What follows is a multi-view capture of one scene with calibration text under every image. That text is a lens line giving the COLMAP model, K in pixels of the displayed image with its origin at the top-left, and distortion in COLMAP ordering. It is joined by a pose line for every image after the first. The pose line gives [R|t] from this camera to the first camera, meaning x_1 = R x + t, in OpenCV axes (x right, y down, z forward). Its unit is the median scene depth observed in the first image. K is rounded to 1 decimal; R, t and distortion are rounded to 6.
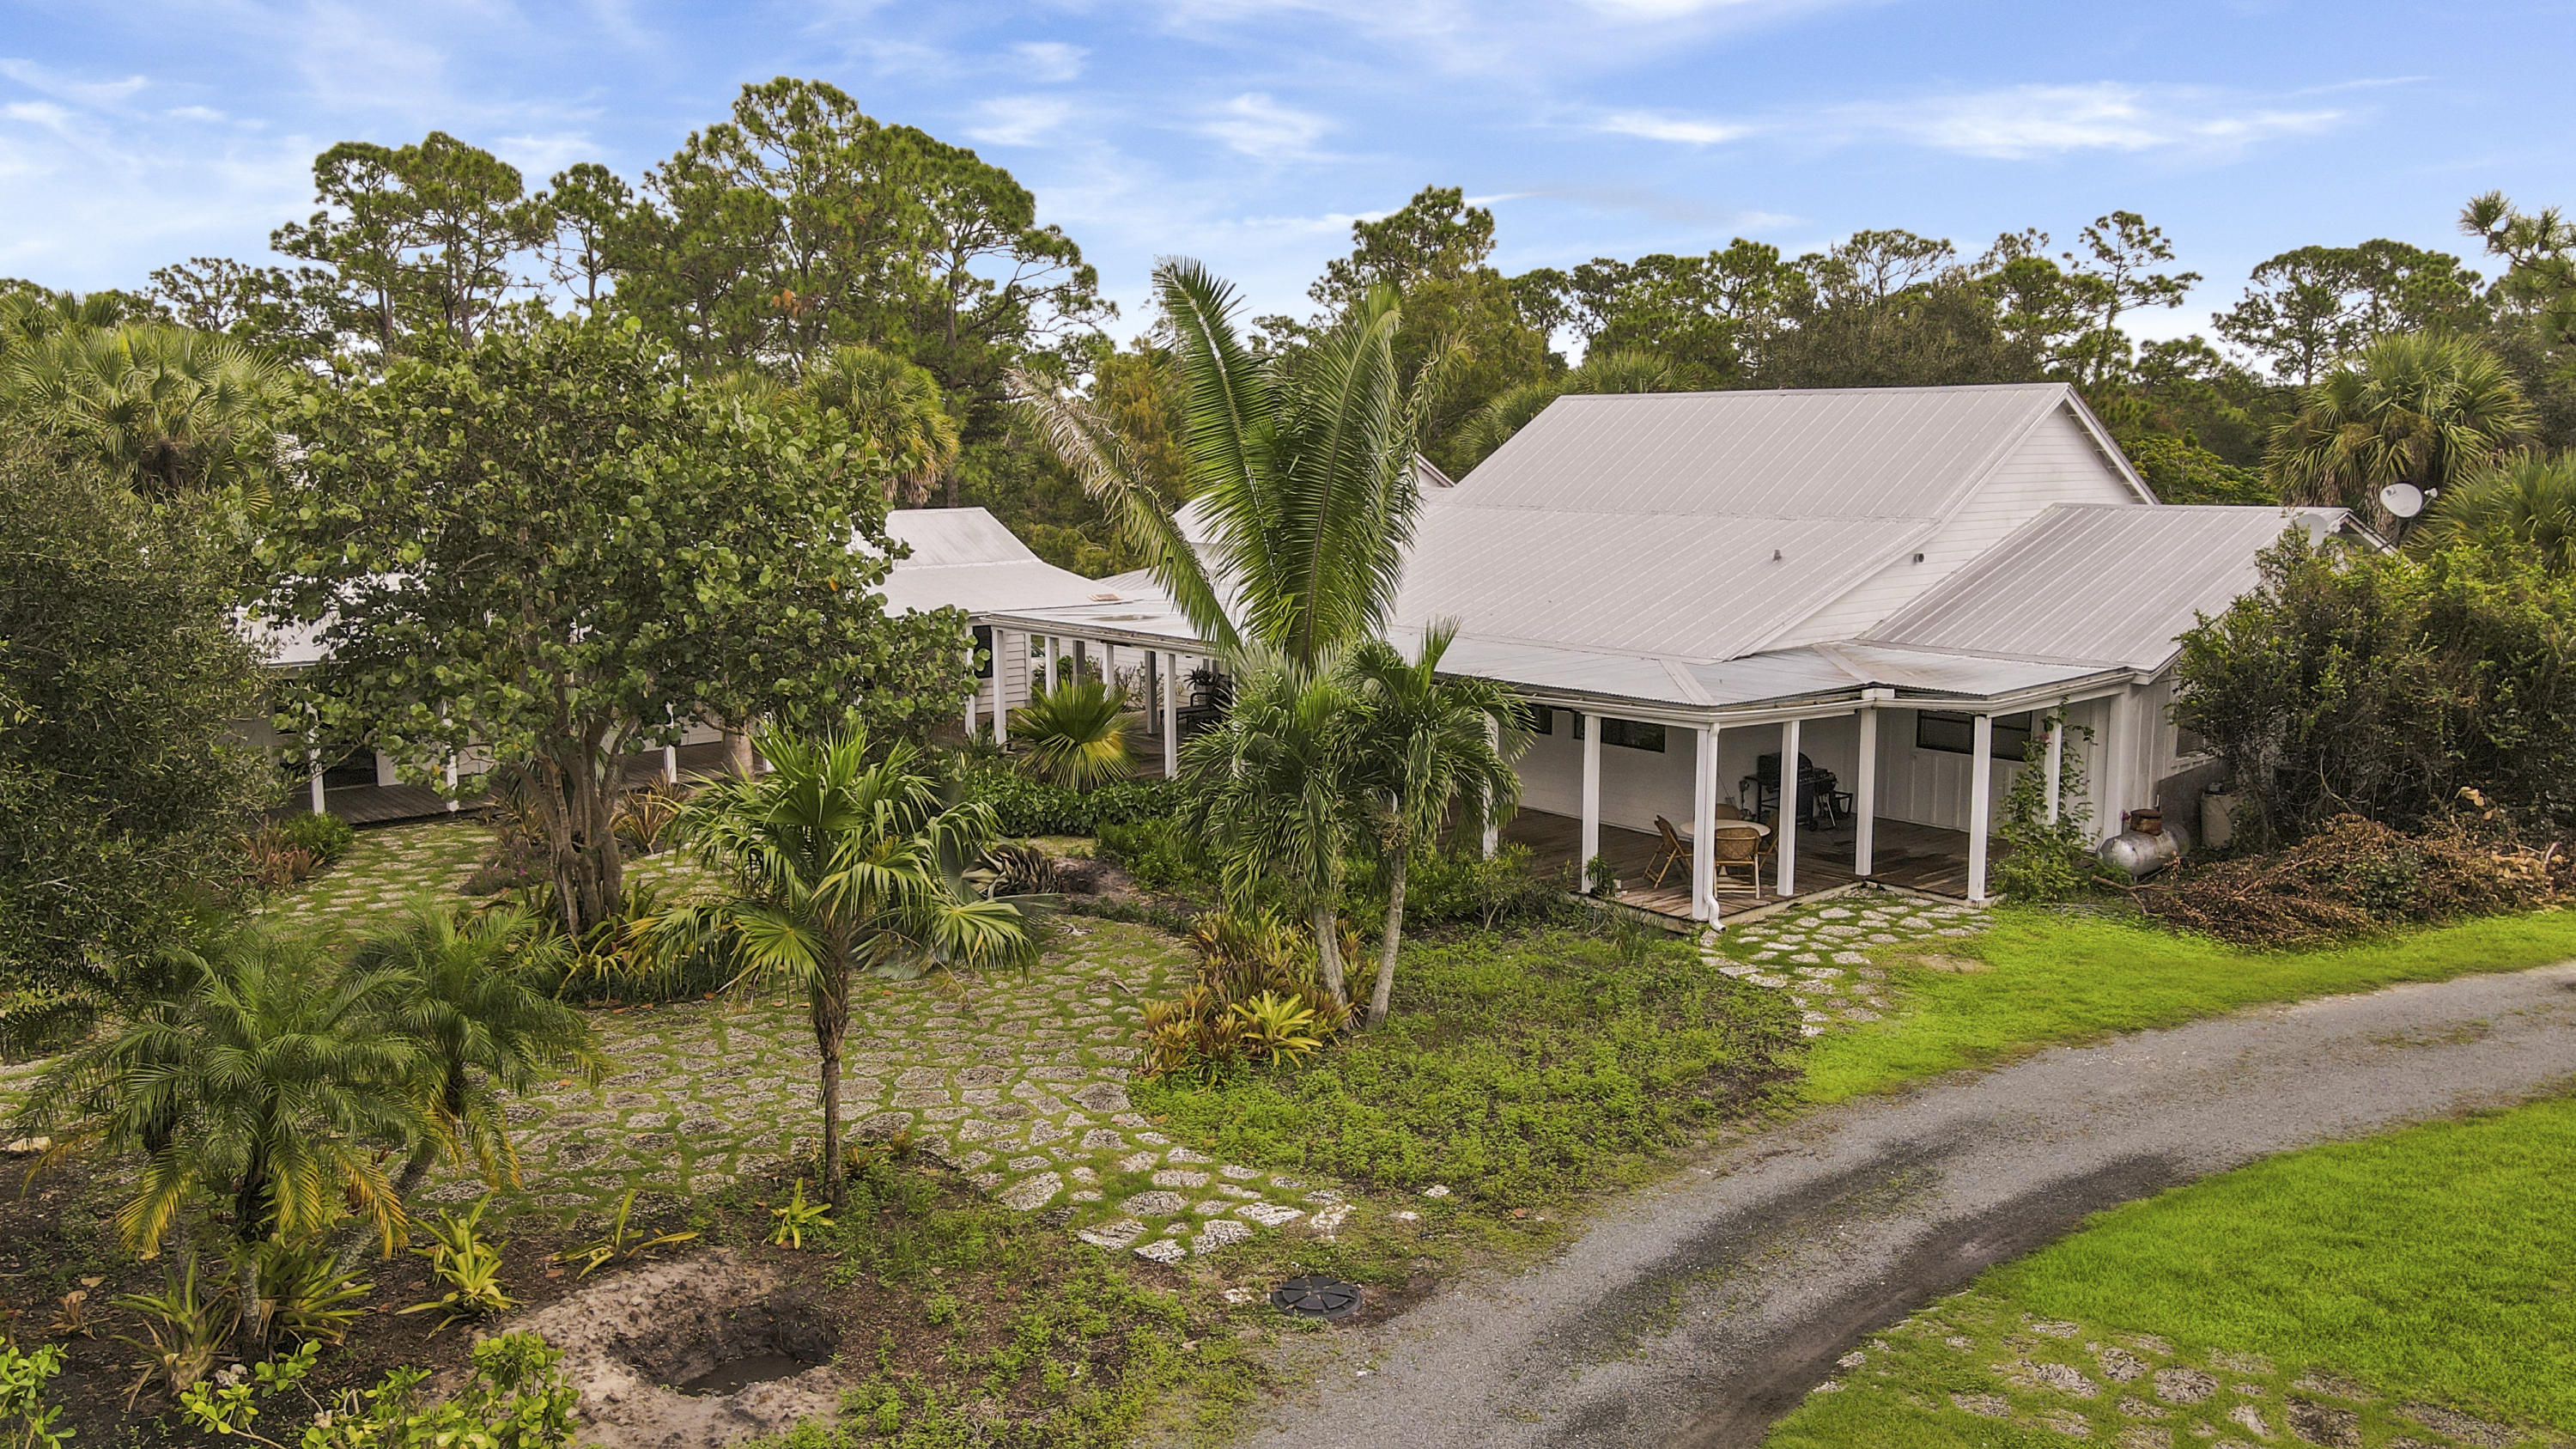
lens RADIAL K [[1876.3, 0, 1292.0], [0, 1876.3, 680.5], [0, 0, 1]] dist [0.001469, 0.004130]
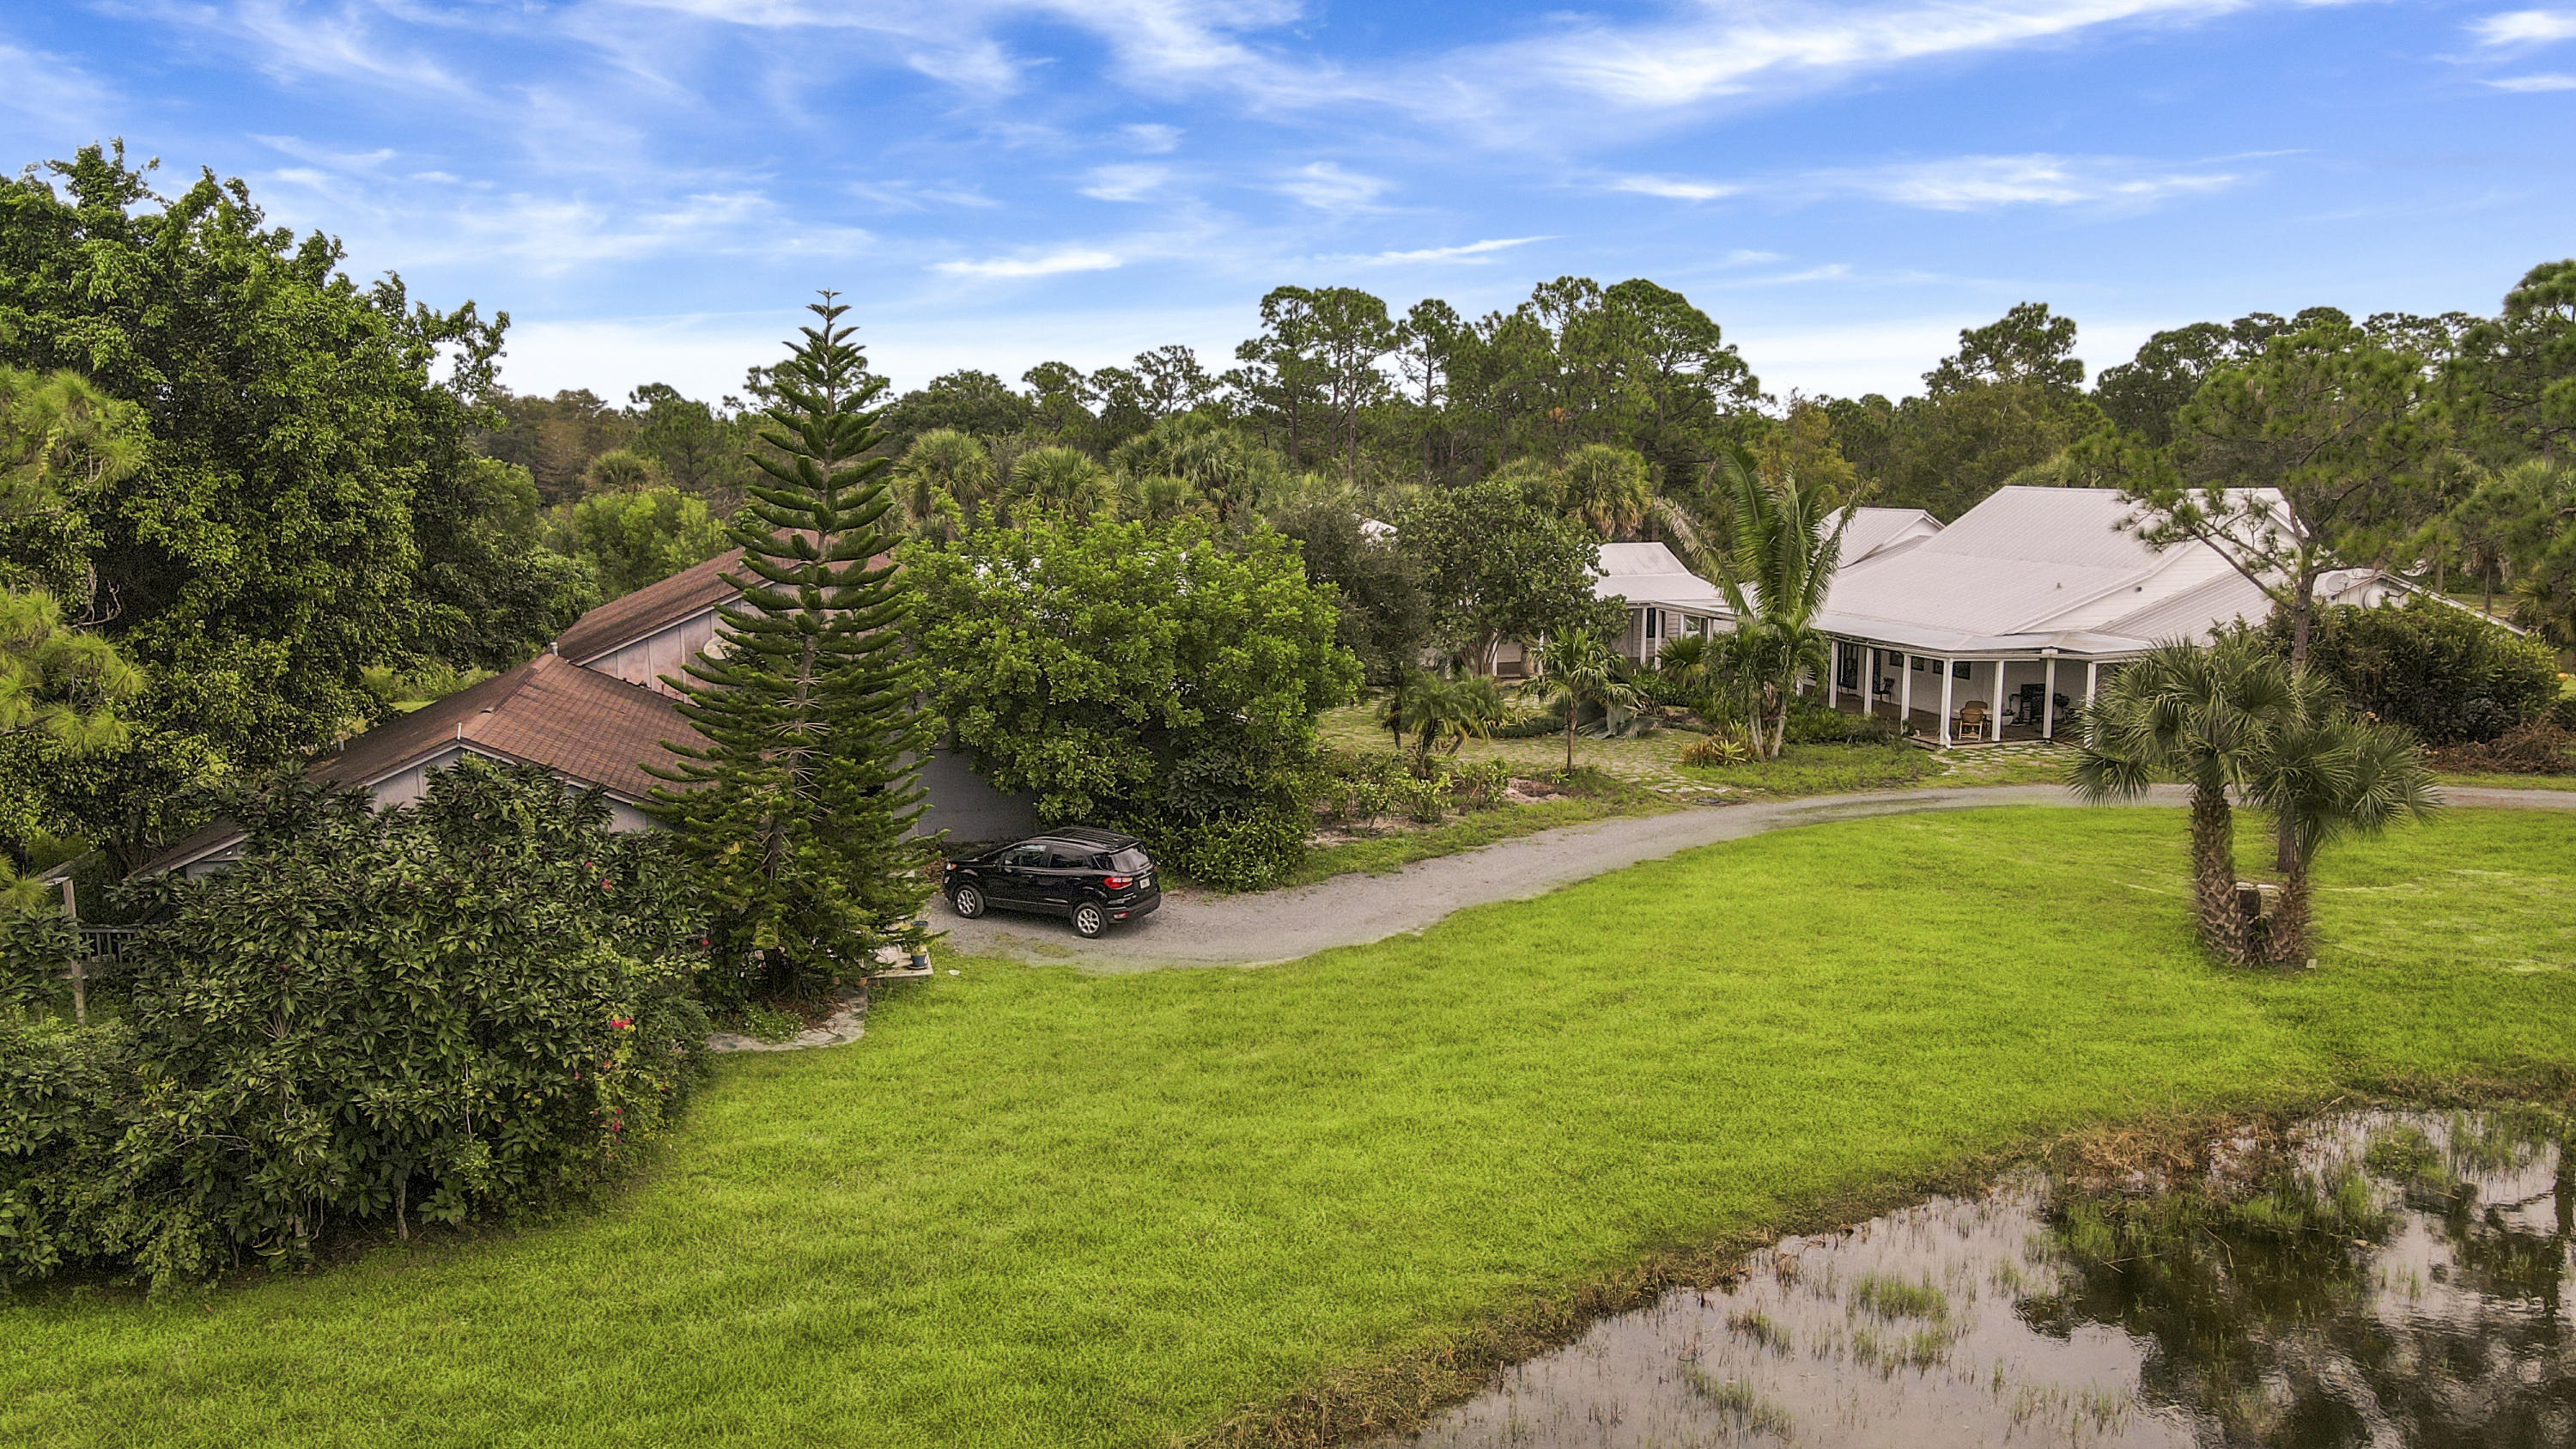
lens RADIAL K [[1876.3, 0, 1292.0], [0, 1876.3, 680.5], [0, 0, 1]] dist [0.001469, 0.004130]
pose [[0.925720, 0.052514, -0.374546, 0.310365], [-0.051736, 0.998587, 0.012140, 0.058353], [0.374655, 0.008139, 0.927129, -1.309226]]
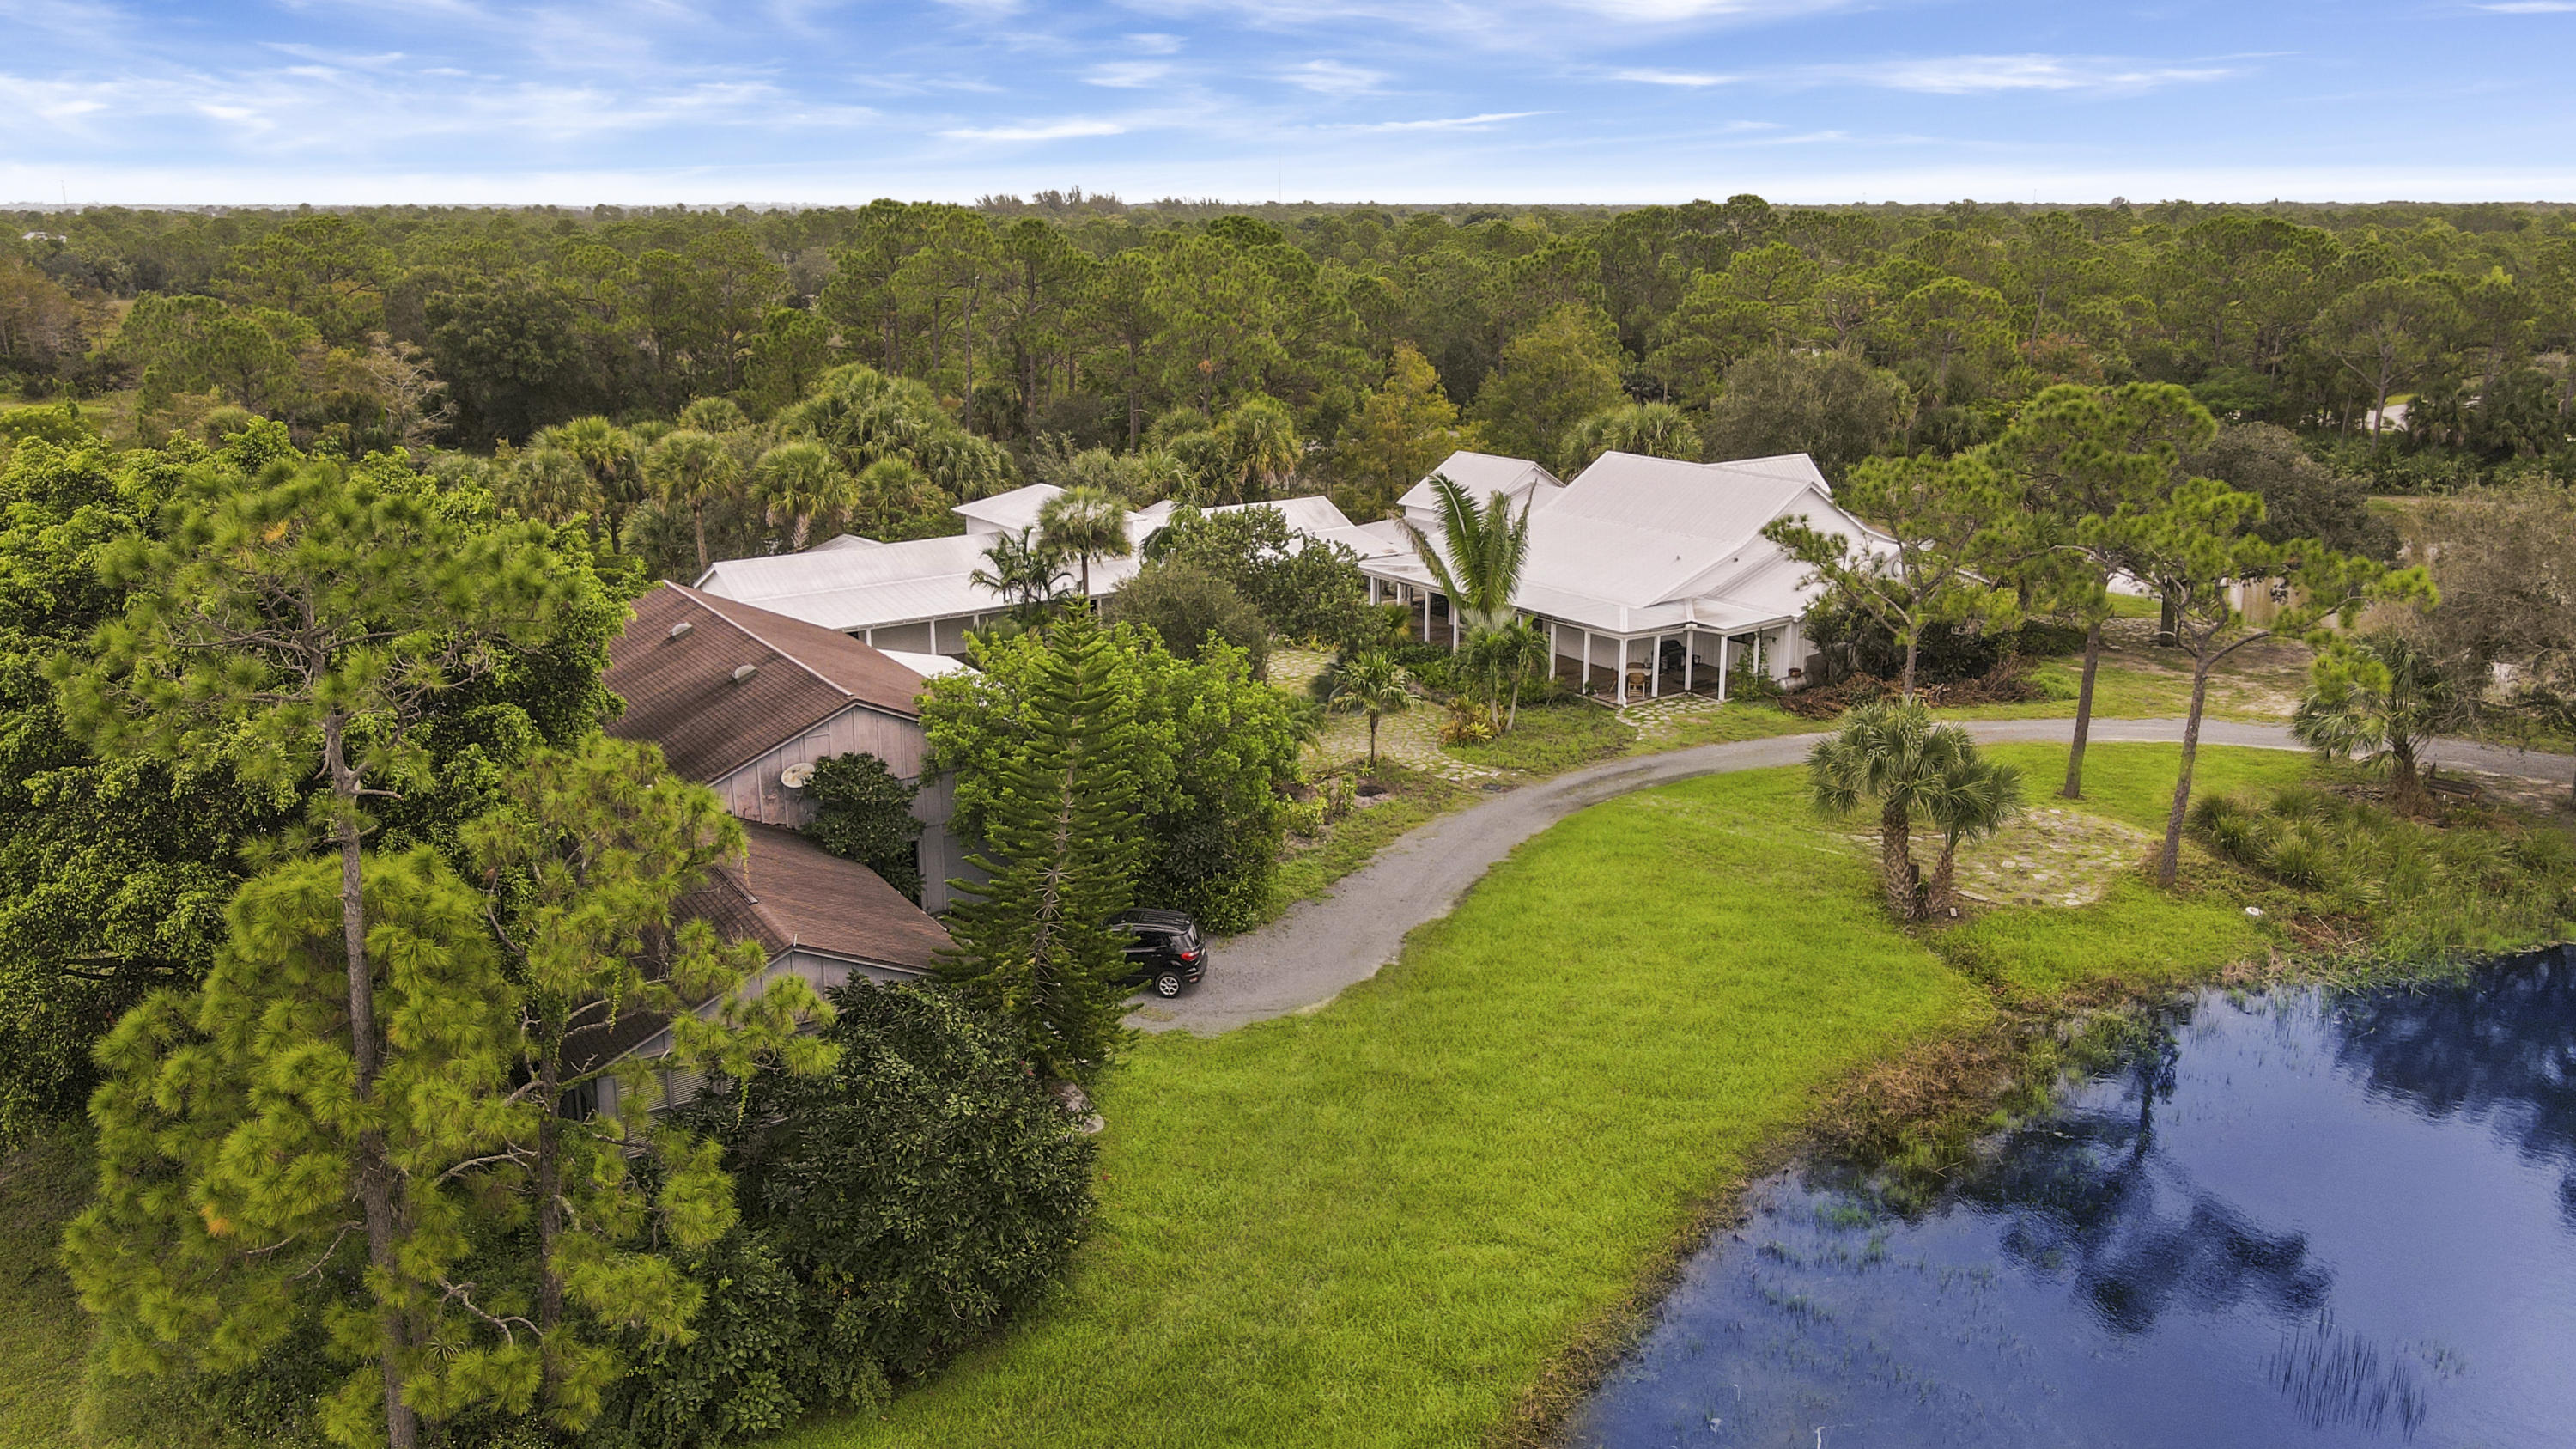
lens RADIAL K [[1876.3, 0, 1292.0], [0, 1876.3, 680.5], [0, 0, 1]] dist [0.001469, 0.004130]
pose [[0.996946, 0.023448, -0.074491, -0.071229], [-0.014219, 0.992417, 0.122088, -0.243634], [0.076789, -0.120656, 0.989720, -1.813803]]
